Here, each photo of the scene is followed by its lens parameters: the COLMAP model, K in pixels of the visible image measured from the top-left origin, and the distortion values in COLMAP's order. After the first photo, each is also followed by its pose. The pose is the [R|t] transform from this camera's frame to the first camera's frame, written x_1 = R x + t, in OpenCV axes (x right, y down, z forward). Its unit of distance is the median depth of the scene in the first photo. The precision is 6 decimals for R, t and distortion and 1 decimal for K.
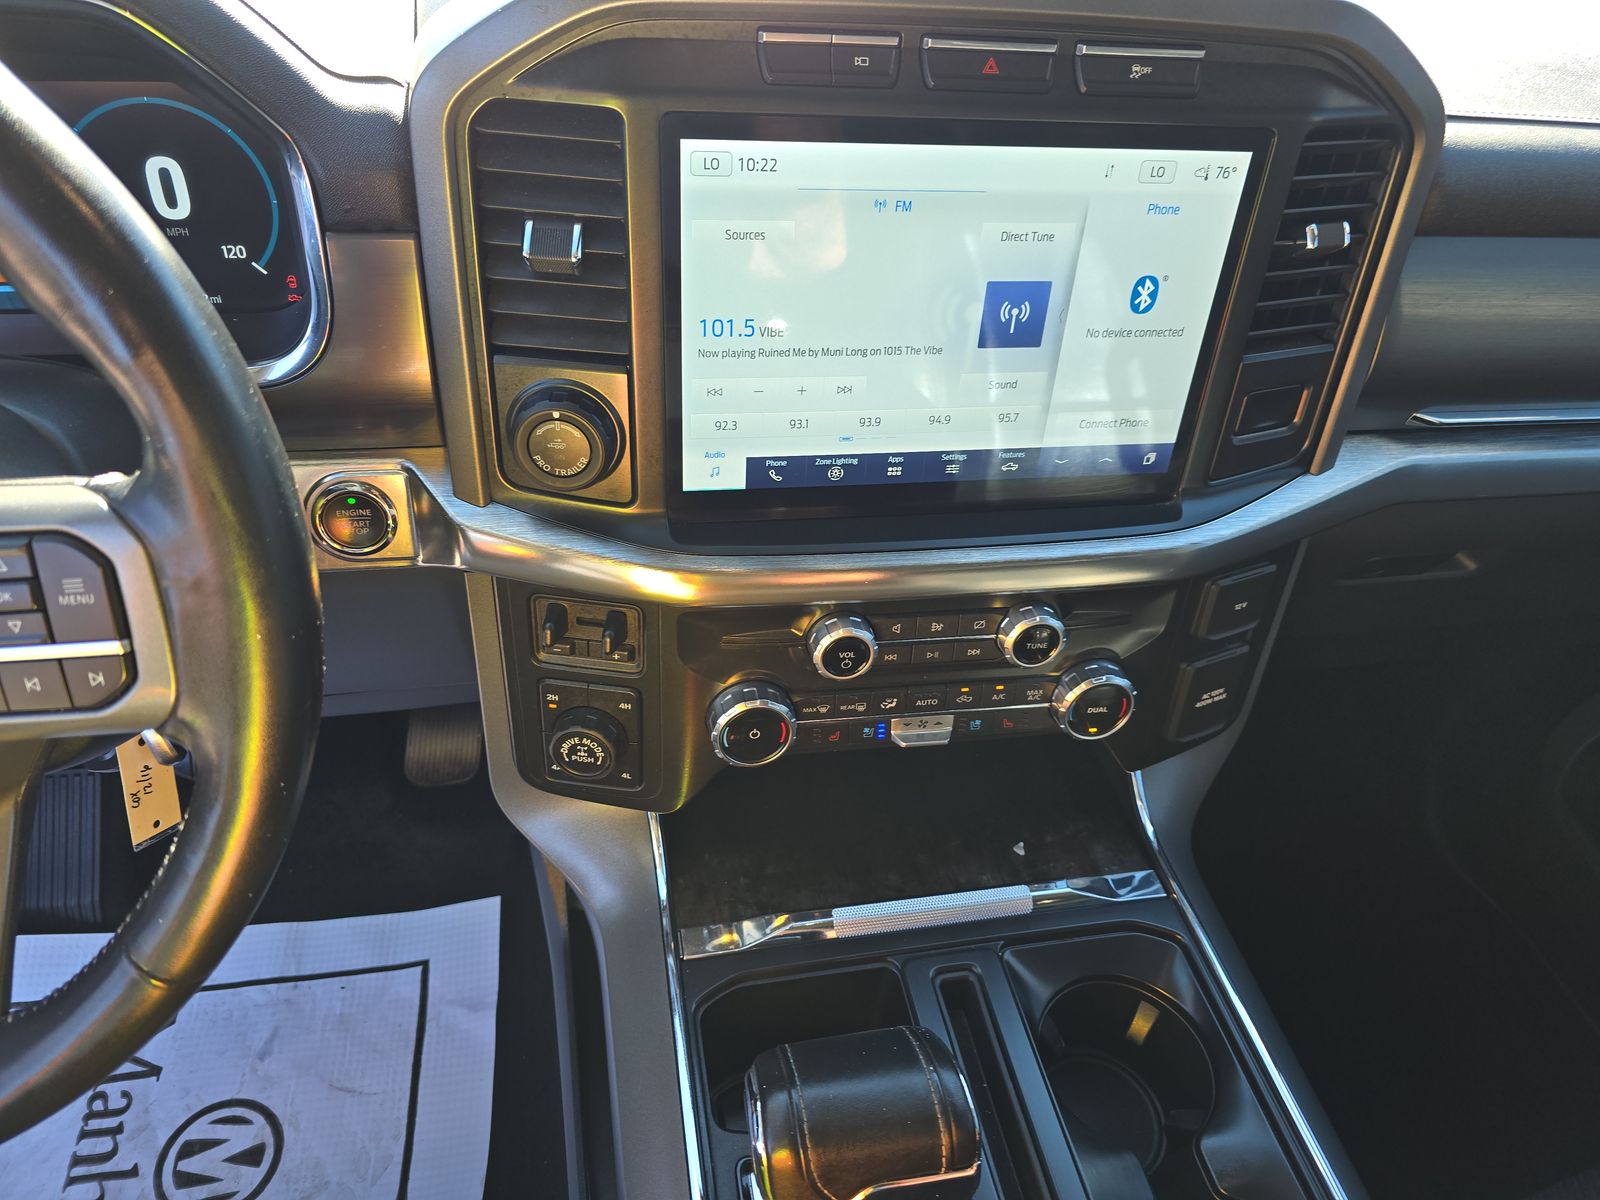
lens RADIAL K [[1073.6, 0, 800.0], [0, 1073.6, 600.0], [0, 0, 1]] dist [0.058742, -0.064897]
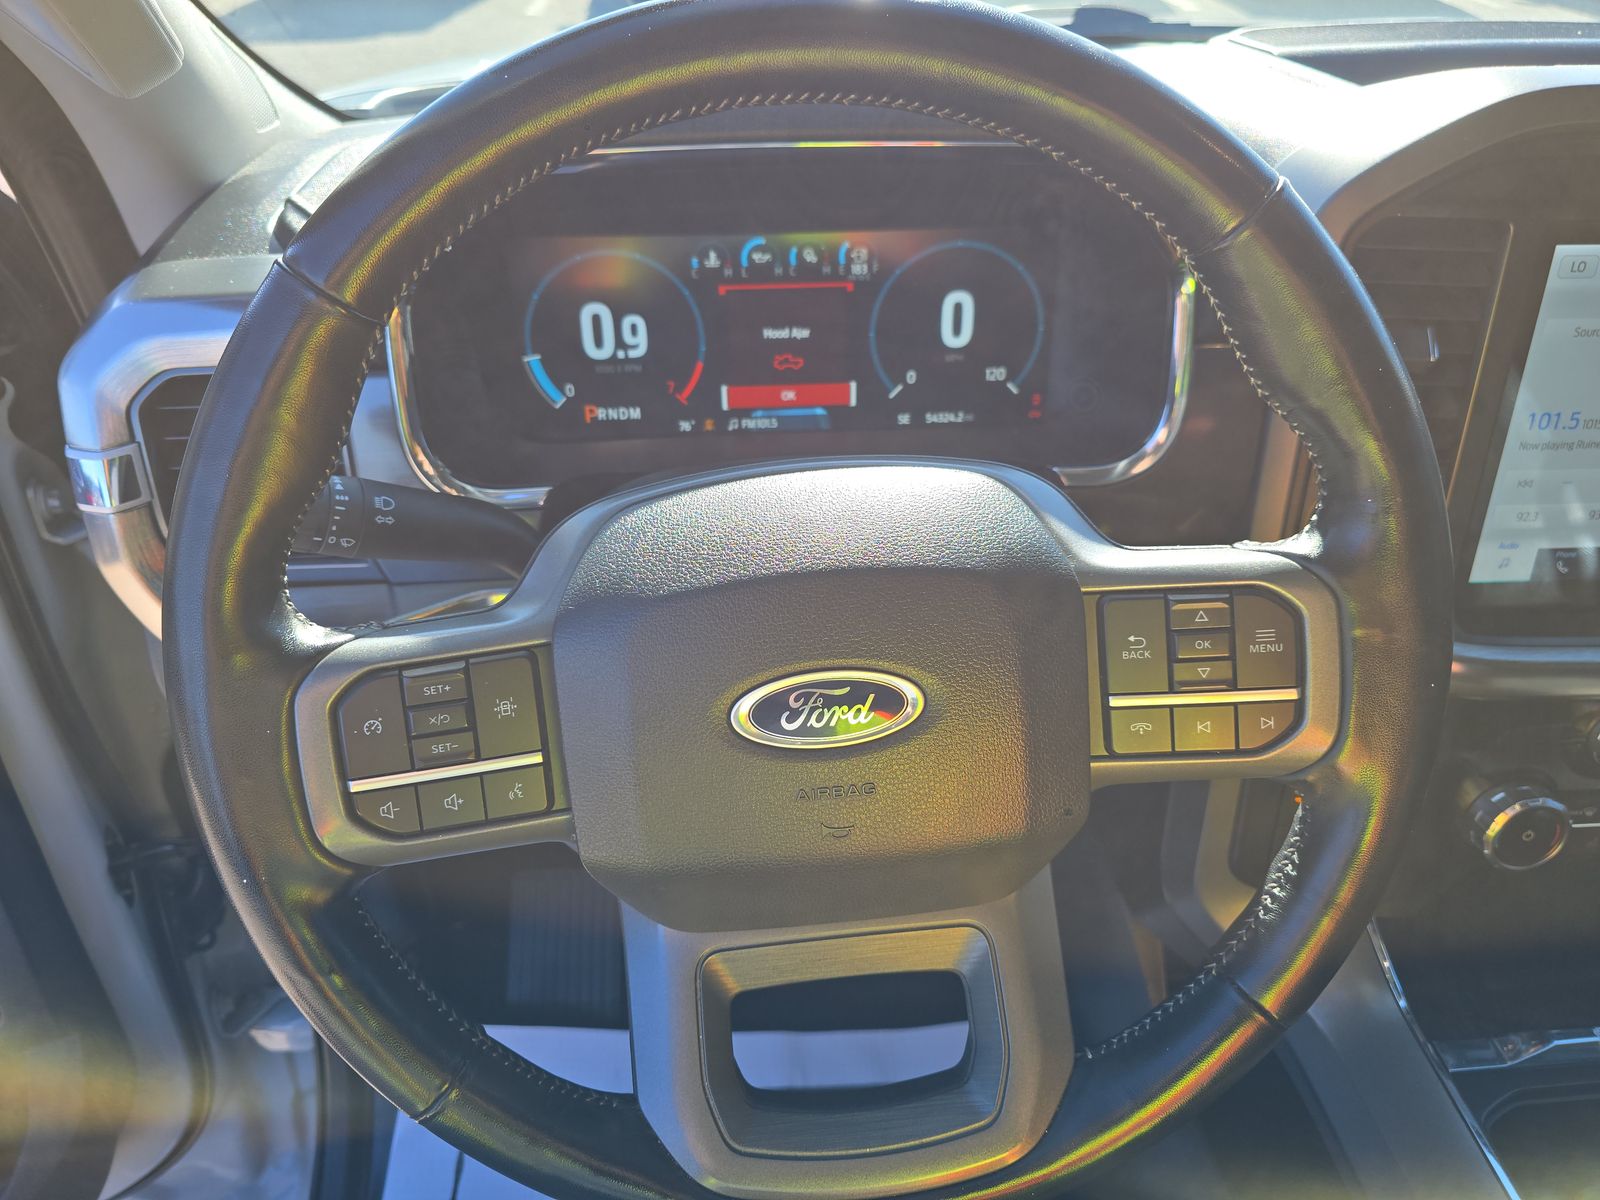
lens RADIAL K [[1073.6, 0, 800.0], [0, 1073.6, 600.0], [0, 0, 1]] dist [0.058742, -0.064897]
pose [[0.991628, -0.000954, -0.129127, -0.641434], [-0.017111, 0.990185, -0.138715, 0.071352], [0.127992, 0.139763, 0.981878, -0.082054]]
